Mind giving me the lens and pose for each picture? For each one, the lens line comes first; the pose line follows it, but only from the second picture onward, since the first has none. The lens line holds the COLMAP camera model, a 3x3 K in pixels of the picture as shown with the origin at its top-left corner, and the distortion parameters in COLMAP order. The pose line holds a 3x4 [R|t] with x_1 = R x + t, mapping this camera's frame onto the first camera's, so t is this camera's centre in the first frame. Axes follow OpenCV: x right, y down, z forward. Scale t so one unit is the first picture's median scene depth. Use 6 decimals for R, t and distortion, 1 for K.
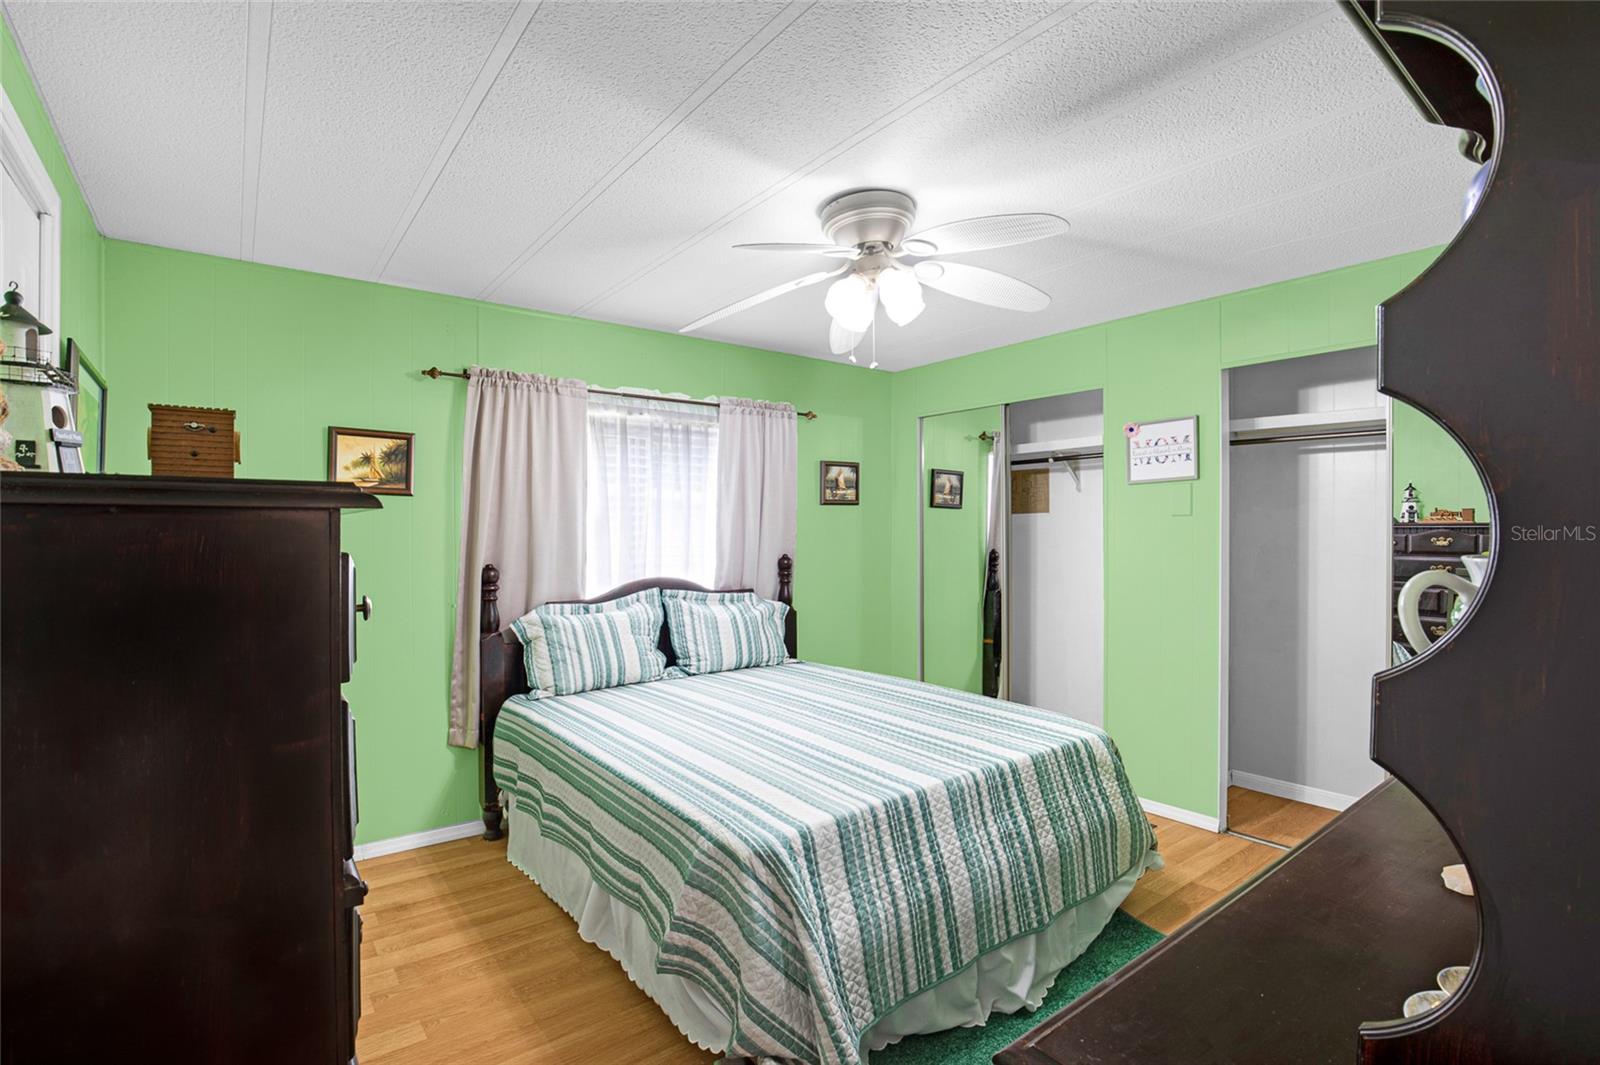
lens RADIAL K [[751.4, 0, 812.2], [0, 751.4, 527.0], [0, 0, 1]] dist [0.000764, 0.000089]
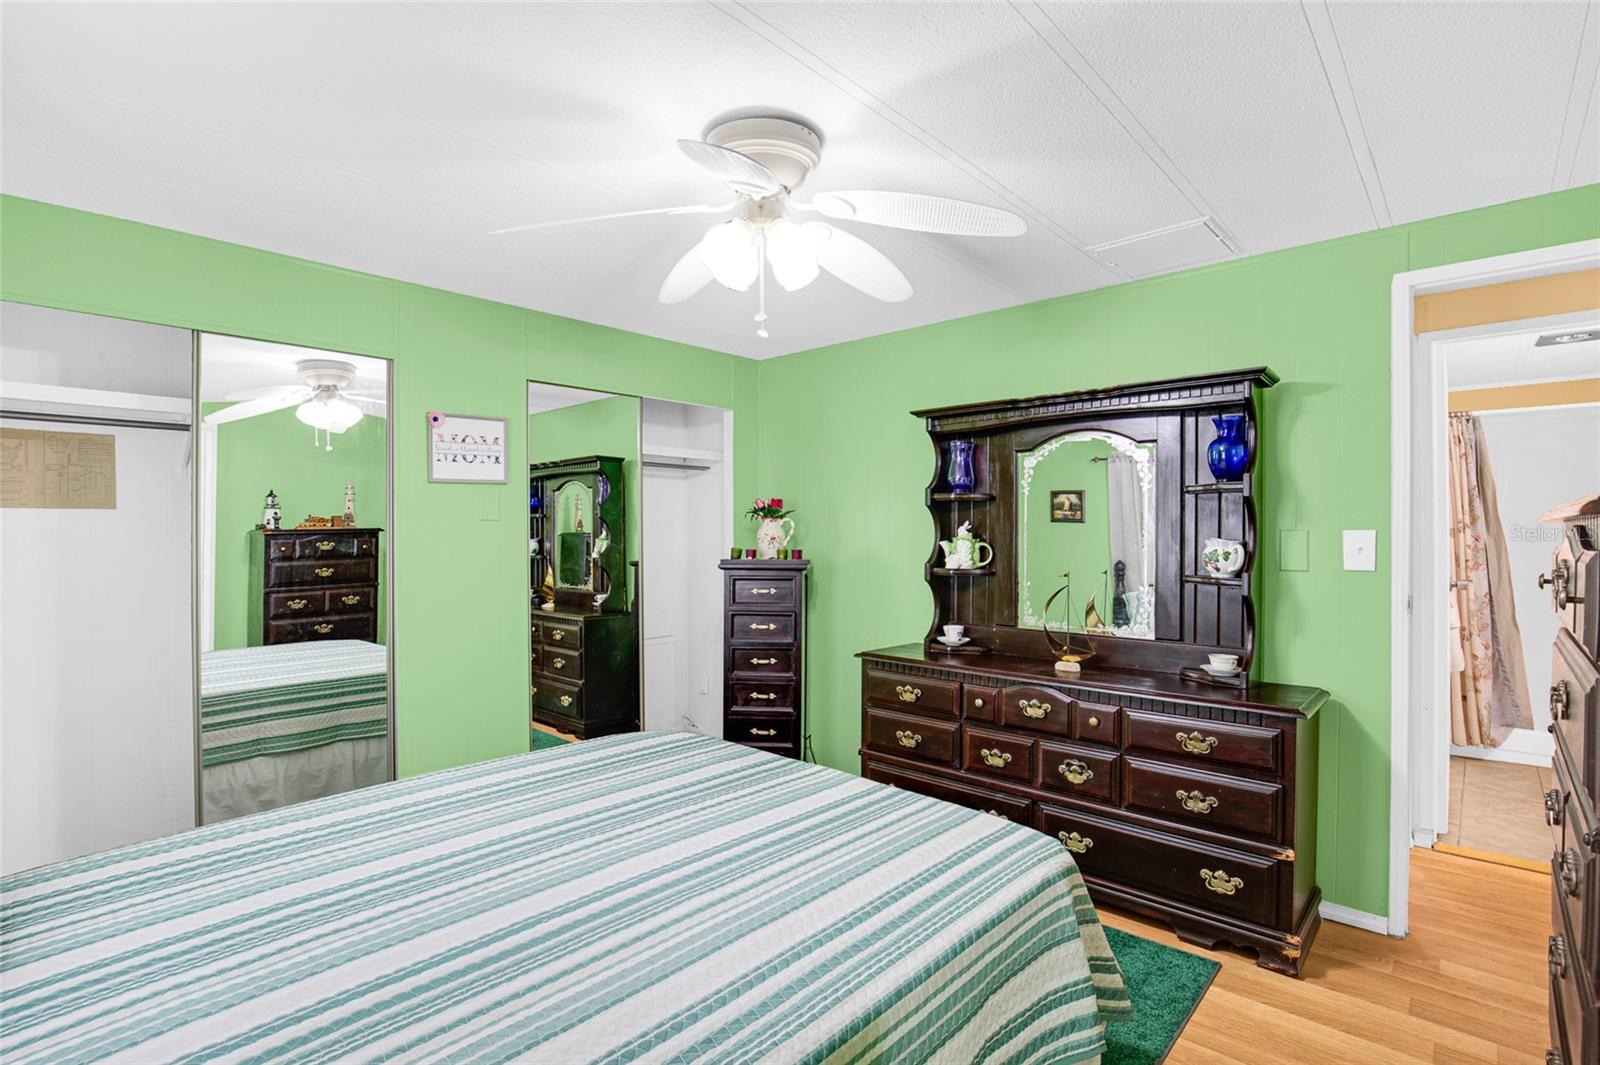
lens RADIAL K [[751.4, 0, 812.2], [0, 751.4, 527.0], [0, 0, 1]] dist [0.000764, 0.000089]
pose [[-0.171769, 0.007059, 0.985112, -0.515923], [0.001666, 0.999975, -0.006875, -0.000010], [-0.985136, 0.000460, -0.171776, 0.763105]]
